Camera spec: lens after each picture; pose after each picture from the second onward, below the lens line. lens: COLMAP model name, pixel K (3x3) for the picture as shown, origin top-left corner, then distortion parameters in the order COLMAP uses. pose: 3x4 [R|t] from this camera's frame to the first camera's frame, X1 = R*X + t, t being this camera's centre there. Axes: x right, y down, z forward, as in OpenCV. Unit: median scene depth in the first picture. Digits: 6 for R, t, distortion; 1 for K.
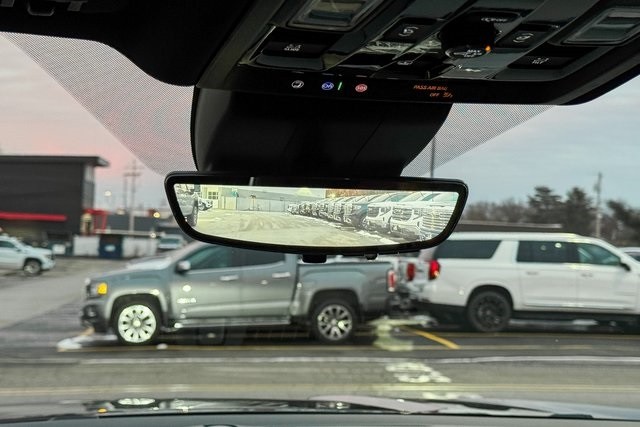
lens RADIAL K [[1195.8, 0, 320.0], [0, 1195.8, 213.5], [0, 0, 1]] dist [0.137015, 0.097678]
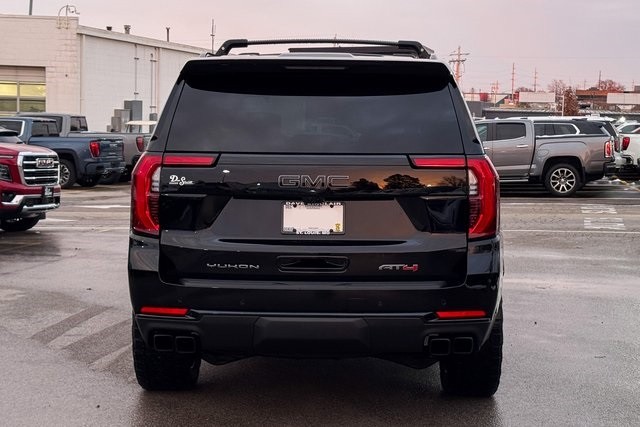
lens RADIAL K [[1195.8, 0, 320.0], [0, 1195.8, 213.5], [0, 0, 1]] dist [0.137015, 0.097678]
pose [[0.962307, 0.007492, -0.271861, 0.120346], [0.018797, 0.995398, 0.093971, -0.006818], [0.271314, -0.095539, 0.957737, -0.408738]]
